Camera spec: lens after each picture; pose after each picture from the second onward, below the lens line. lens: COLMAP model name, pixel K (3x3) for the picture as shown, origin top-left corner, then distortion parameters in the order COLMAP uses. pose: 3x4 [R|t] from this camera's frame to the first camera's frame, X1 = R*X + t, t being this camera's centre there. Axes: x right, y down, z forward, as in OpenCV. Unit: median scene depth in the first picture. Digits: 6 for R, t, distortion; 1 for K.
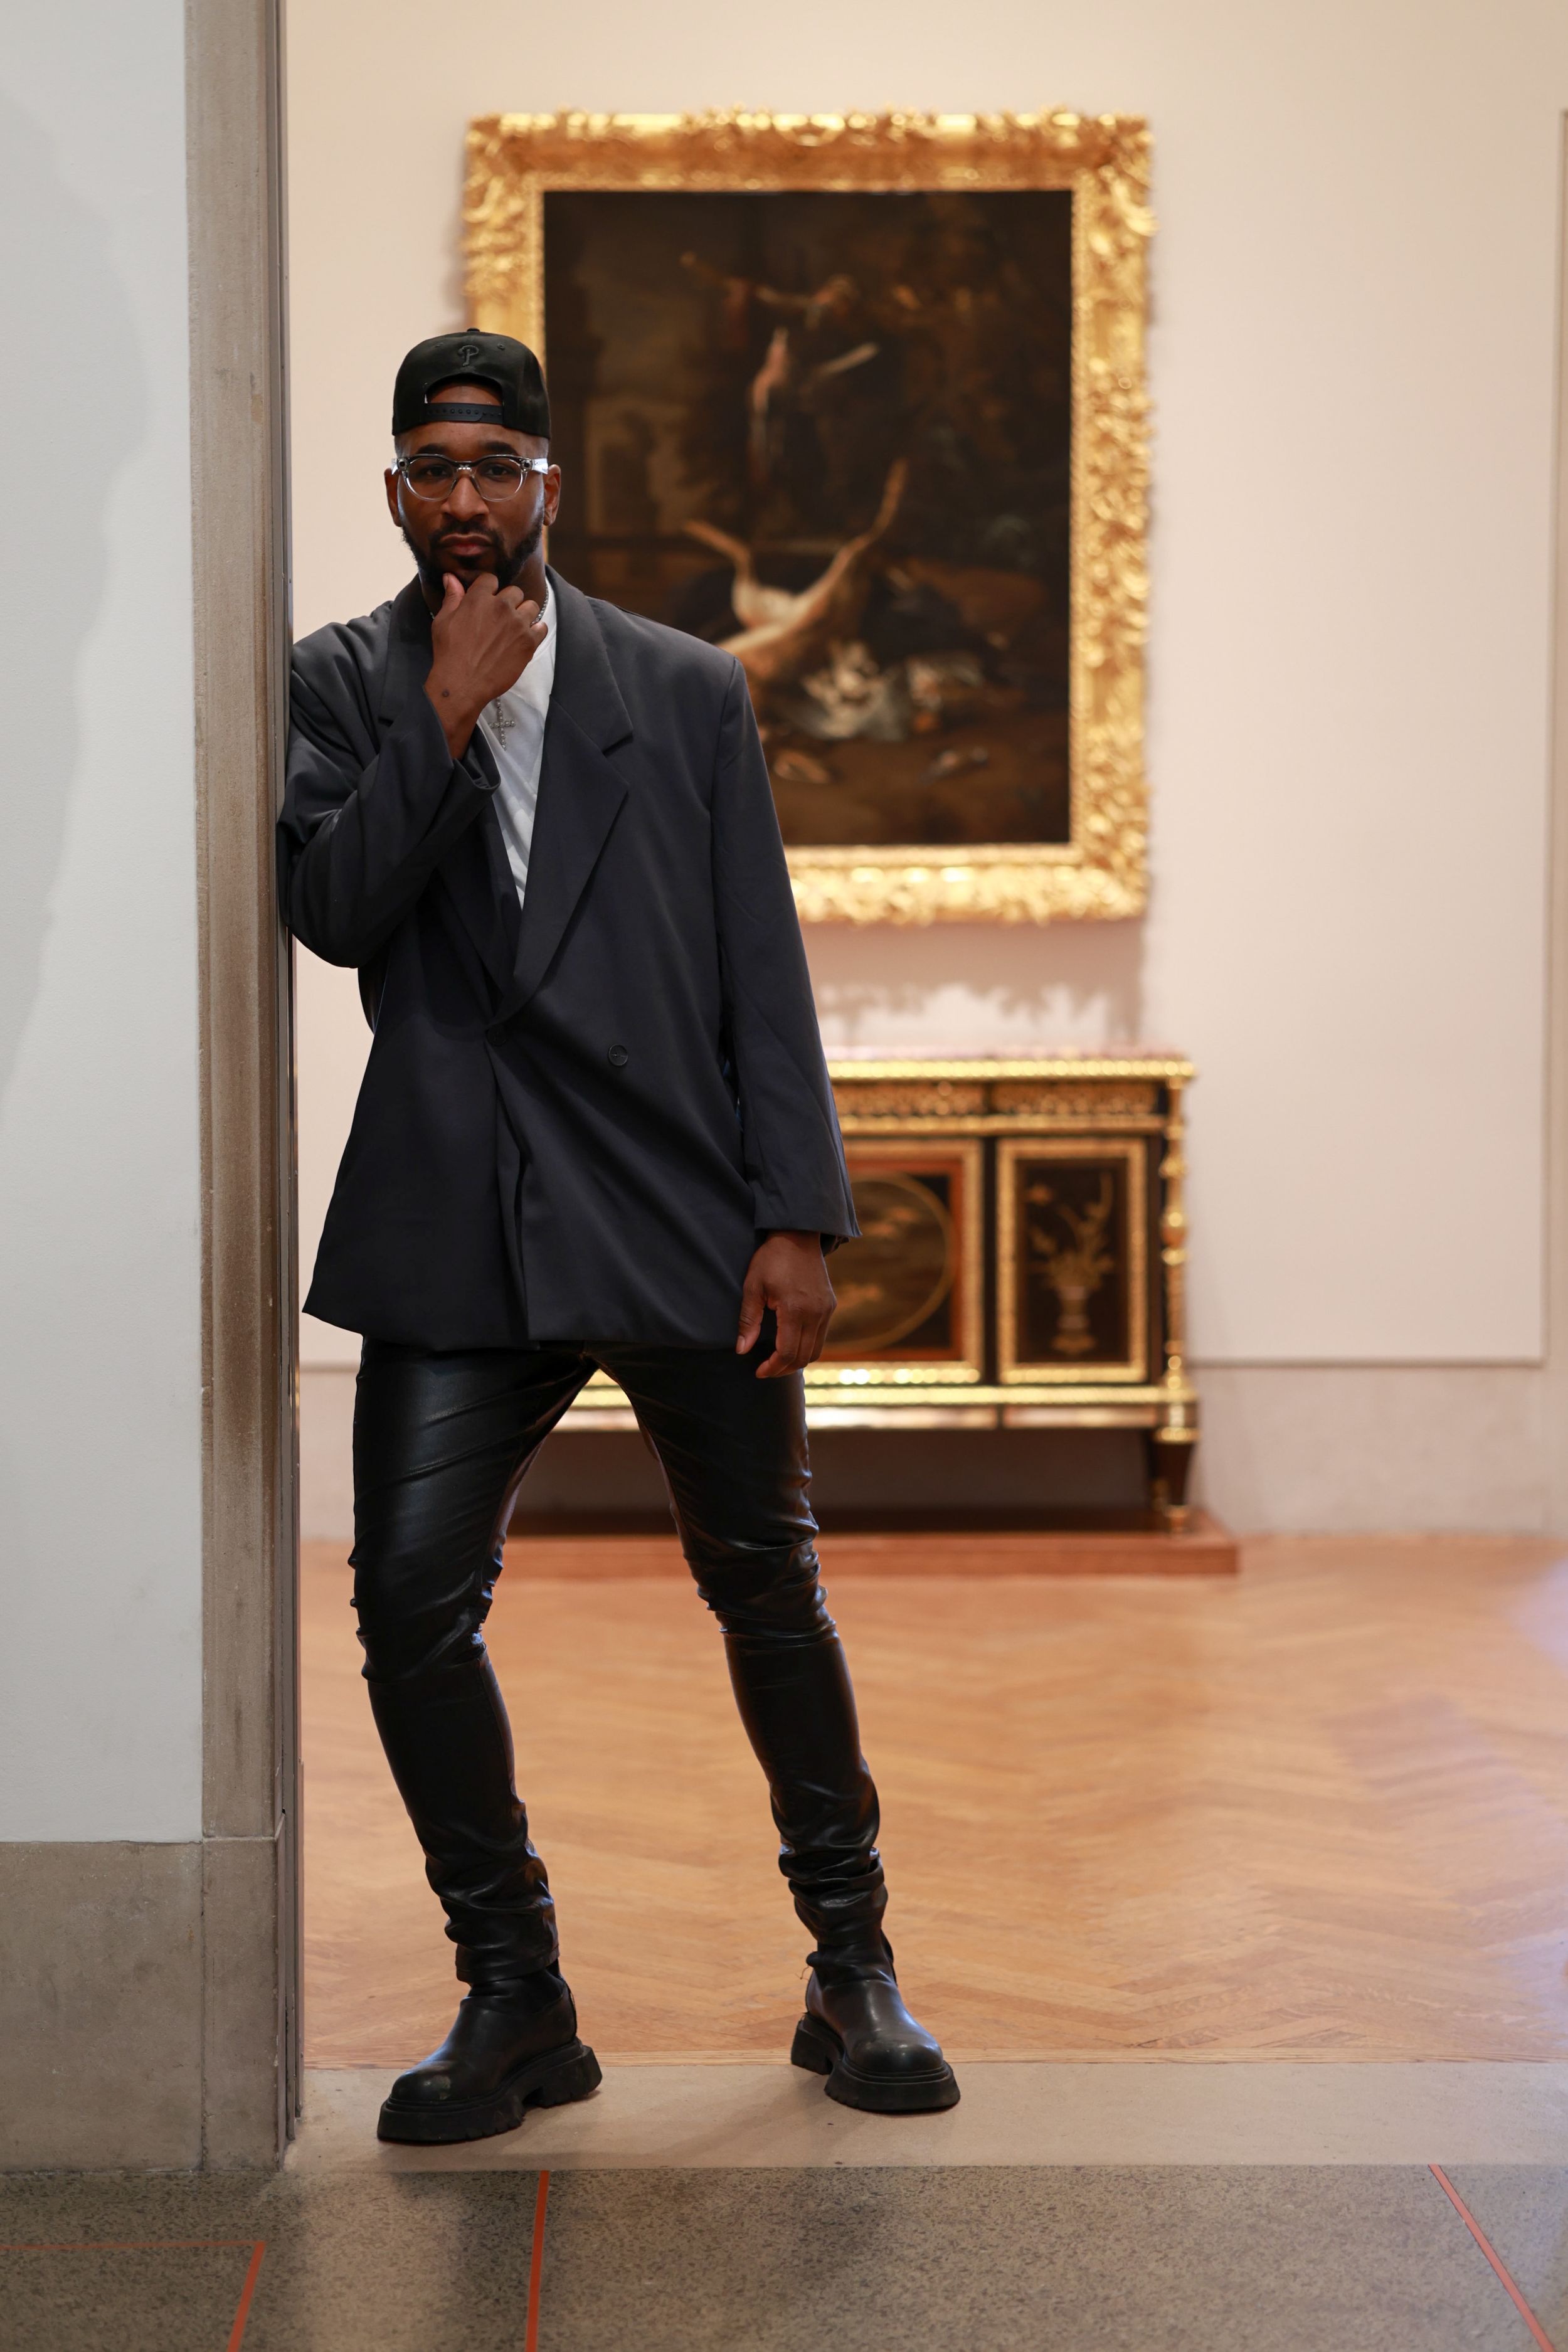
lens RADIAL K [[6021.2, 0, 782.5], [0, 6021.2, 1133.8], [0, 0, 1]] dist [0.536967, 1.729841]
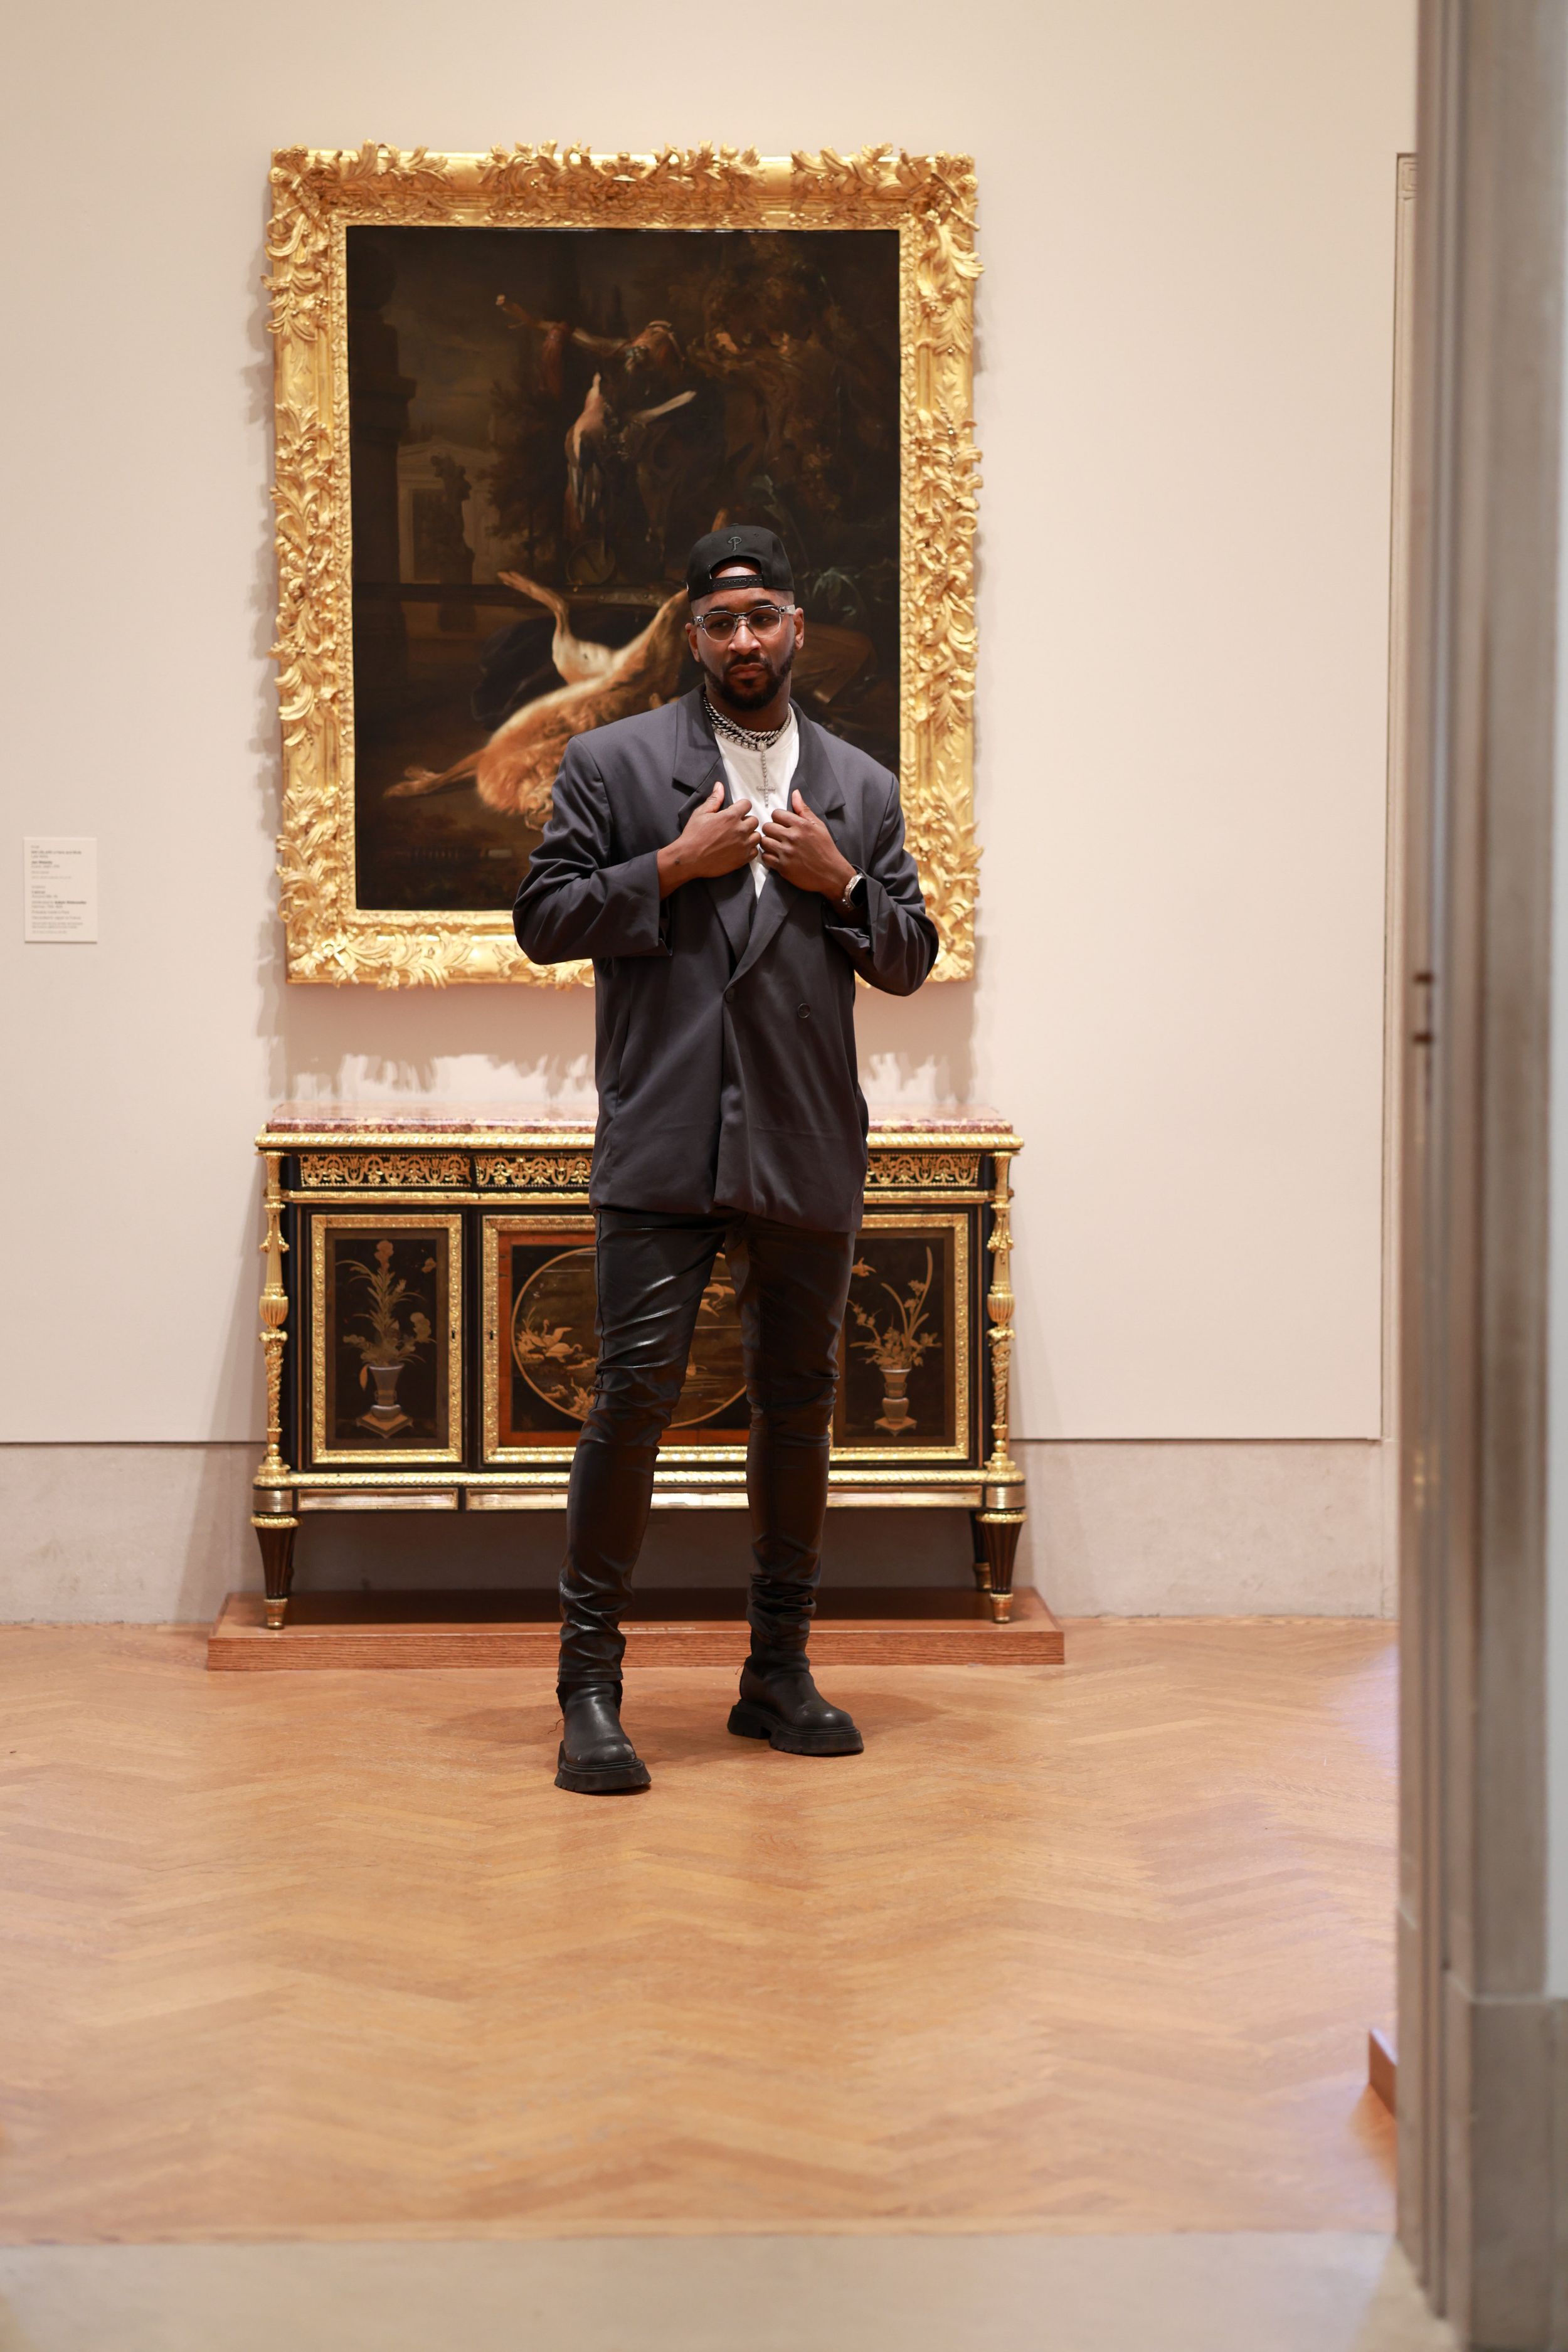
lens RADIAL K [[5979.3, 0, 736.1], [0, 5979.3, 1187.6], [0, 0, 1]] dist [0.602431, -1.725828]
pose [[0.999954, 0.003335, 0.009016, 0.014063], [-0.003352, 0.999993, 0.001852, -0.004700], [-0.009009, -0.001882, 0.999958, 0.039394]]
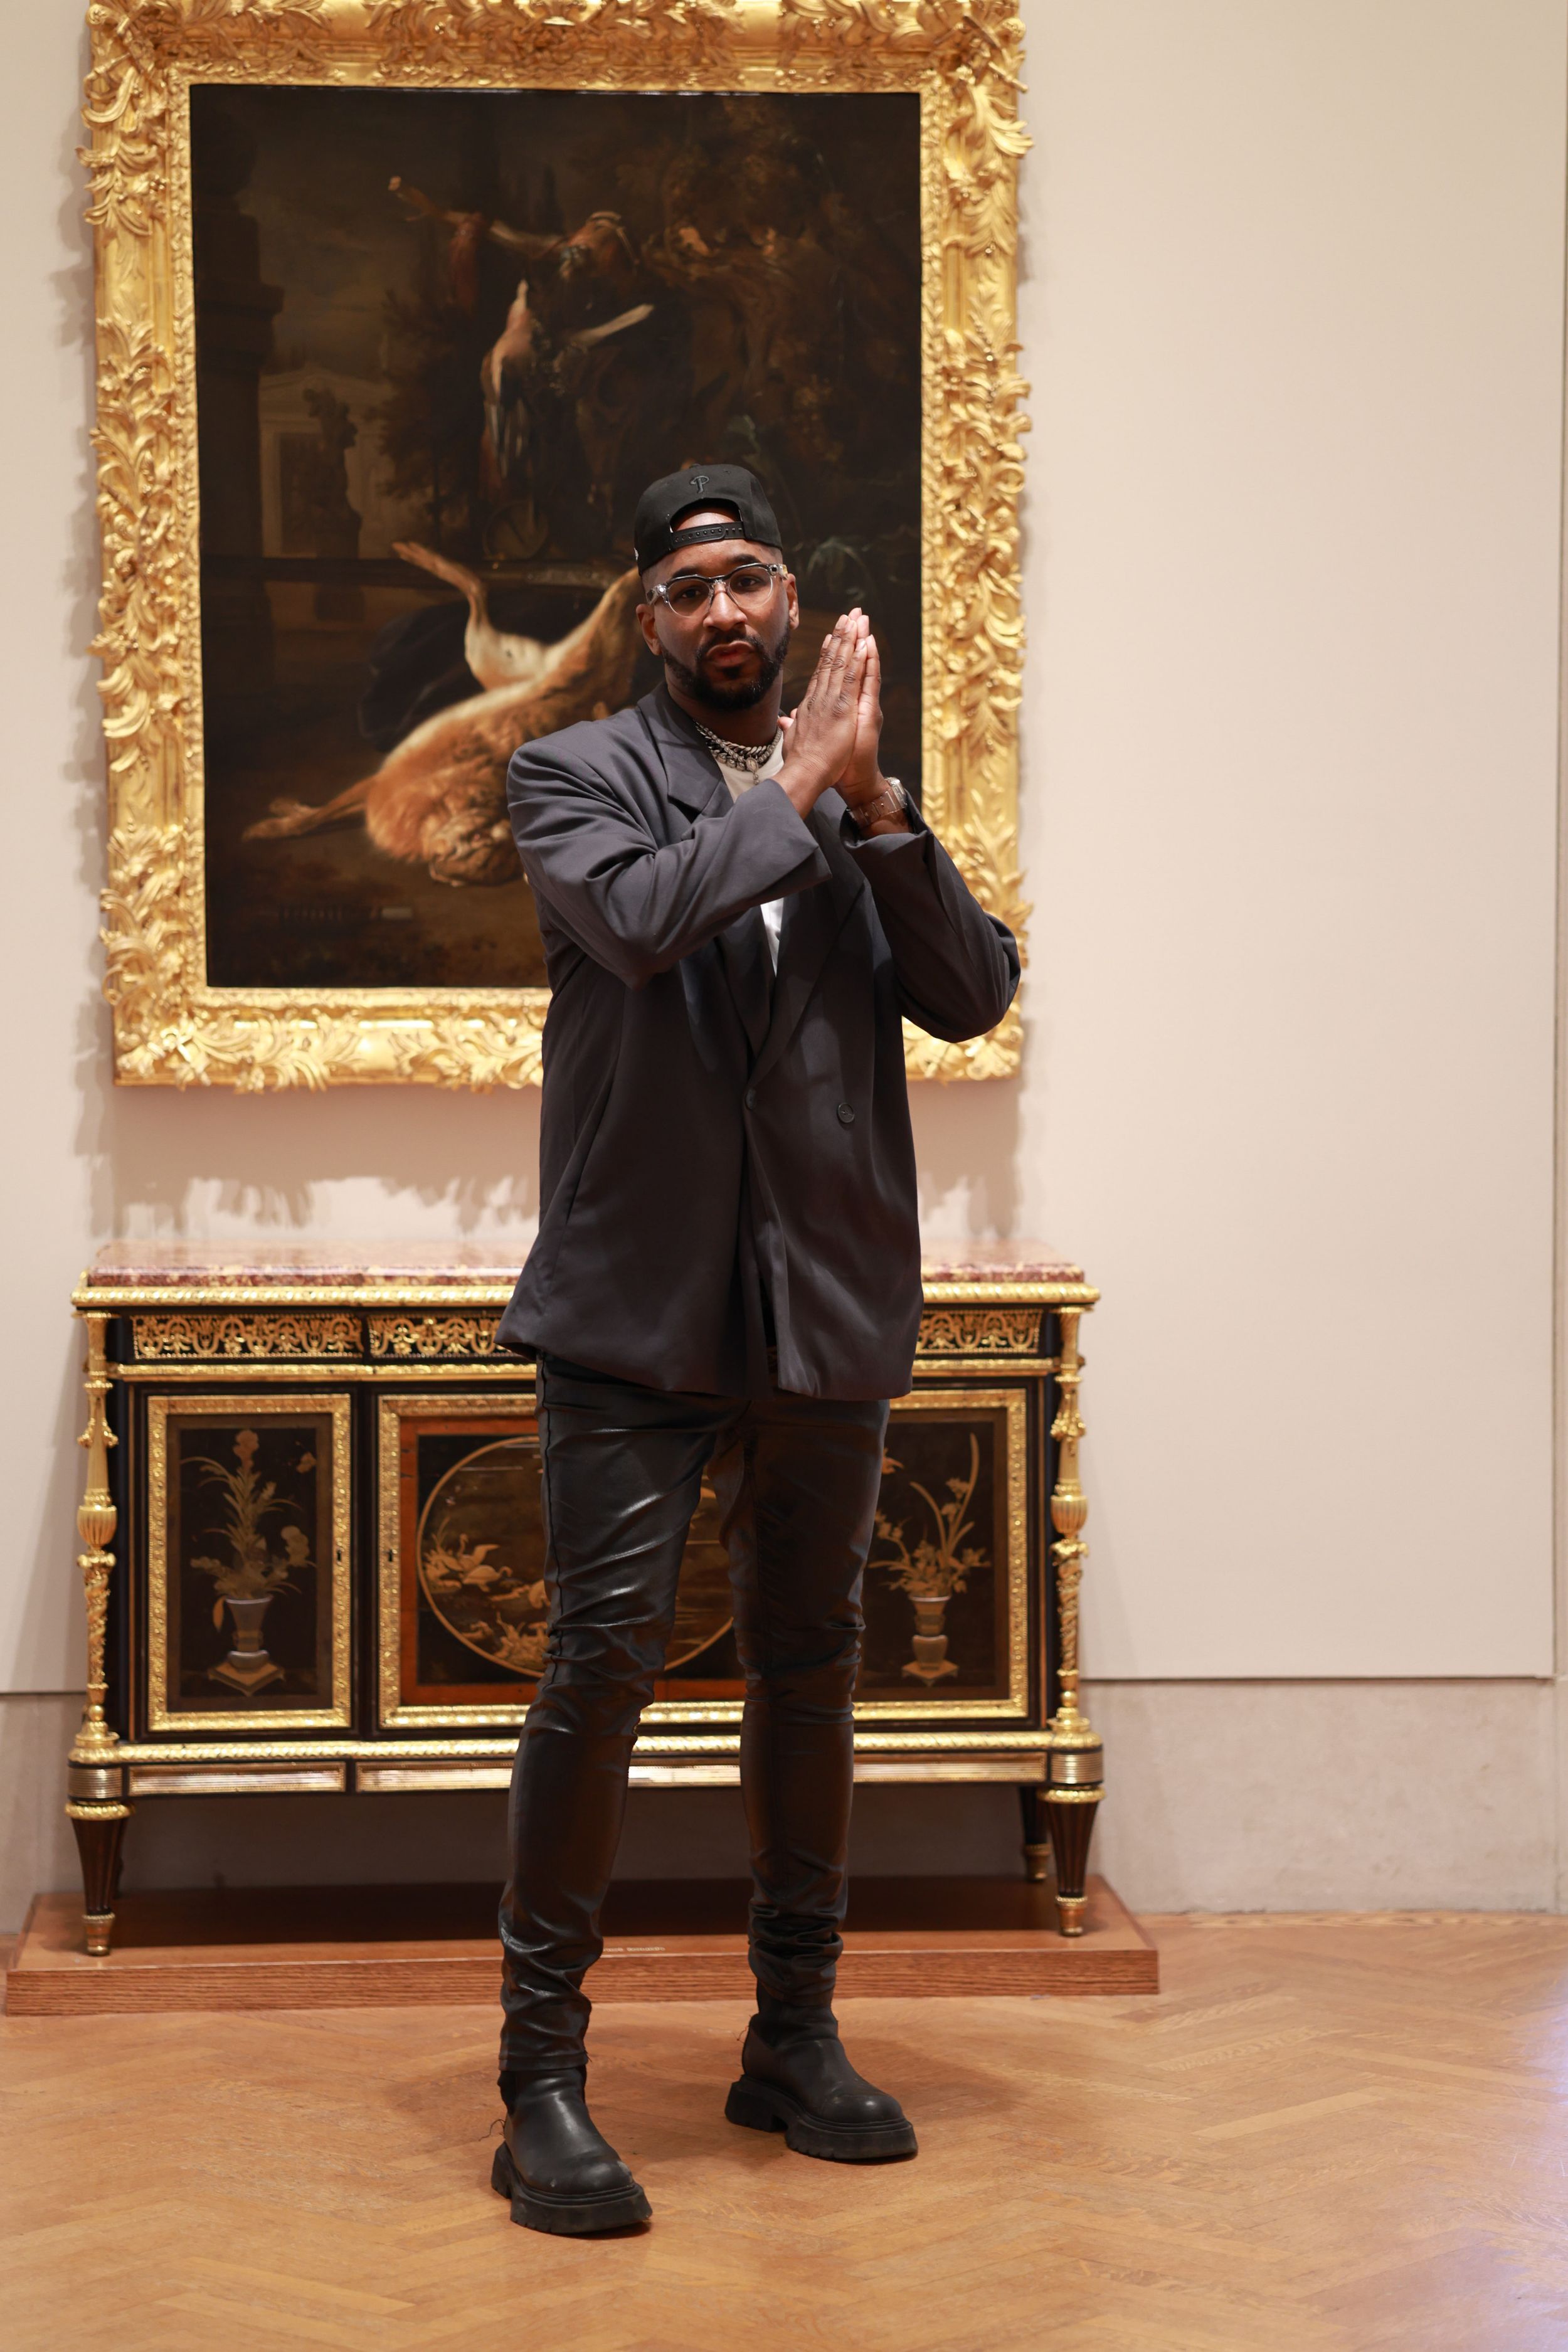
lens RADIAL K [[5725.1, 0, 736.1], [0, 5725.1, 1171.9], [0, 0, 1]] dist [0.511469, -1.917700]
pose [[0.999110, -0.000640, 0.042173, -0.004154], [0.001140, 0.999929, -0.011826, -0.016962], [-0.042162, 0.011863, 0.999040, 0.310928]]
